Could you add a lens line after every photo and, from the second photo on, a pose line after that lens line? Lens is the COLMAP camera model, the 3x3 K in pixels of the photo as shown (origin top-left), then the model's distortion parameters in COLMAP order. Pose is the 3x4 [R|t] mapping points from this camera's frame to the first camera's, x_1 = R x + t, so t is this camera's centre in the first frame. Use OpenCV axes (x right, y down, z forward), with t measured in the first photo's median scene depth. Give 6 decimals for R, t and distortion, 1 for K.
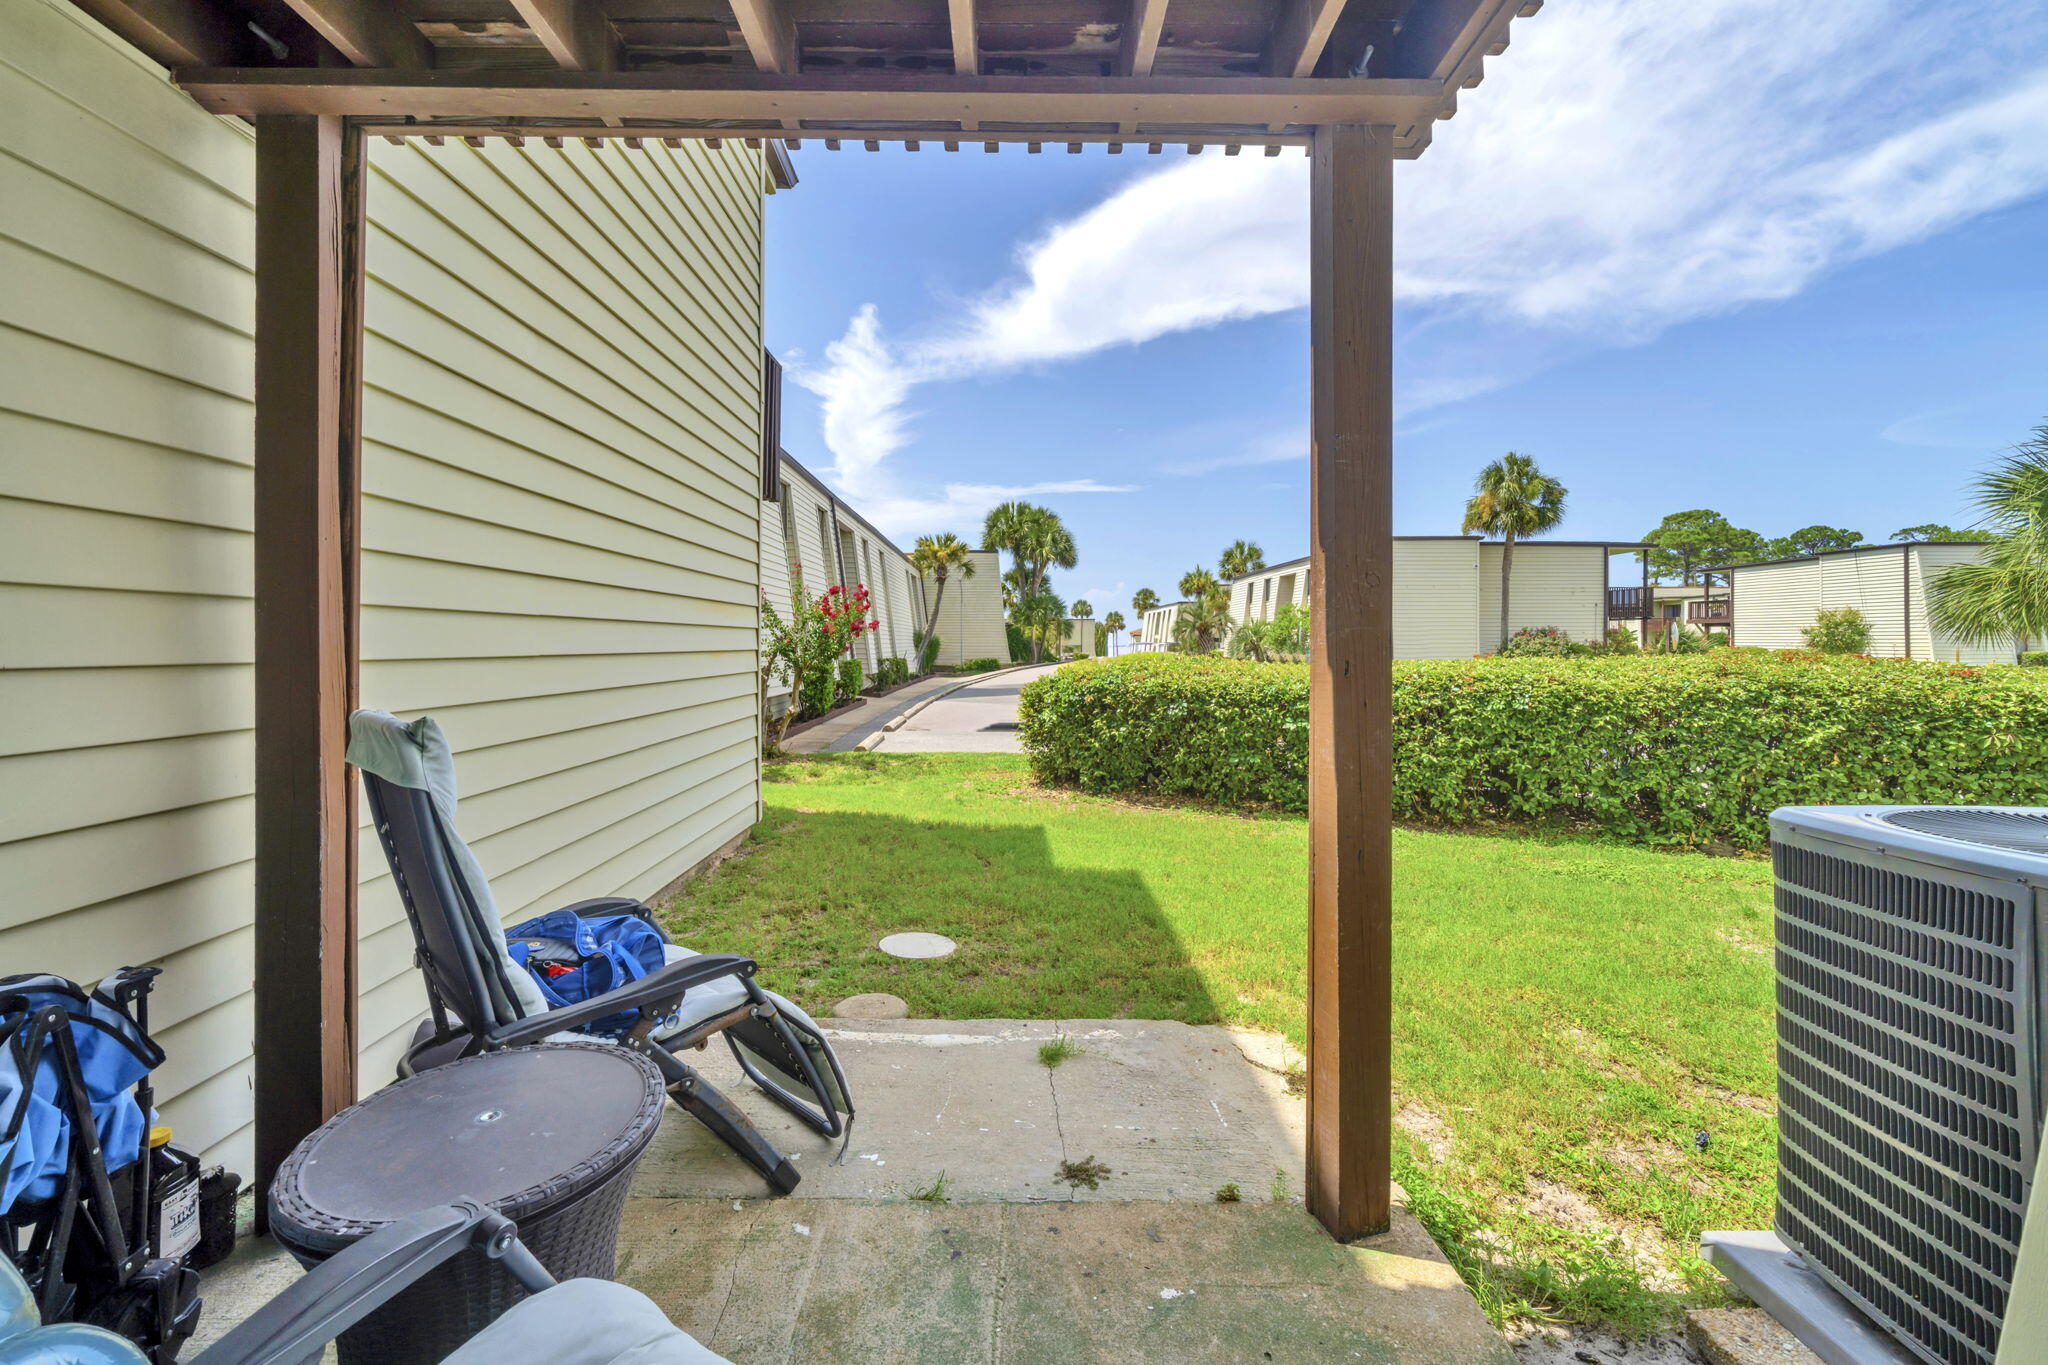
lens RADIAL K [[895.1, 0, 1023.9], [0, 895.1, 696.5], [0, 0, 1]] dist [-0.002915, 0.000491]
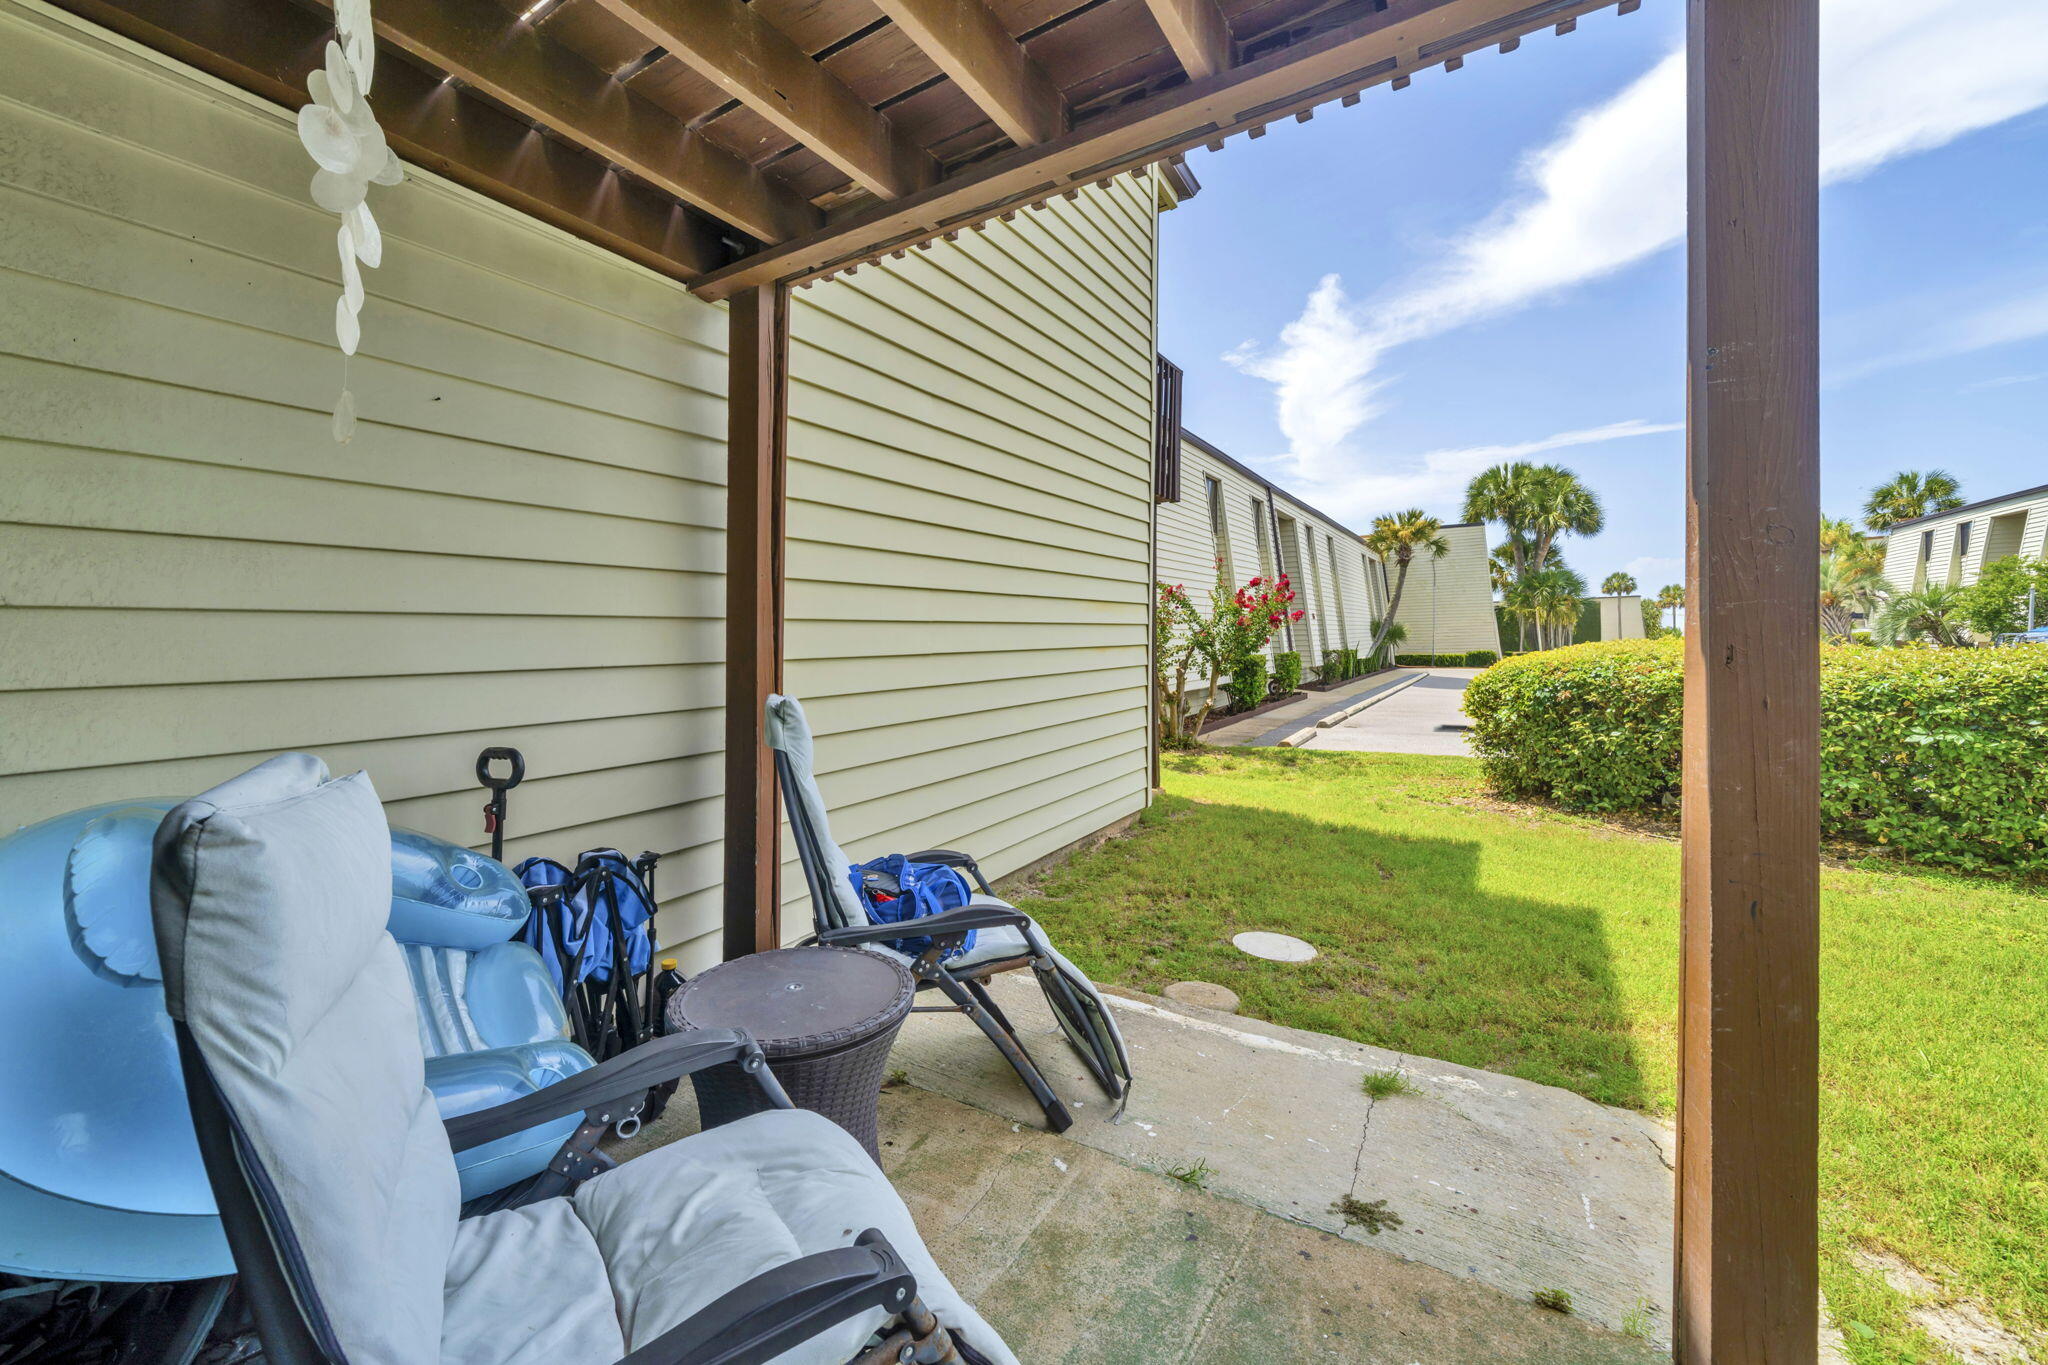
lens RADIAL K [[951.5, 0, 1024.0], [0, 951.5, 682.5], [0, 0, 1]] dist [0.001449, -0.000485]
pose [[0.807418, 0.004153, -0.589965, 0.246252], [-0.009681, 0.999934, -0.006209, 0.001028], [0.589900, 0.010725, 0.807405, 0.004420]]
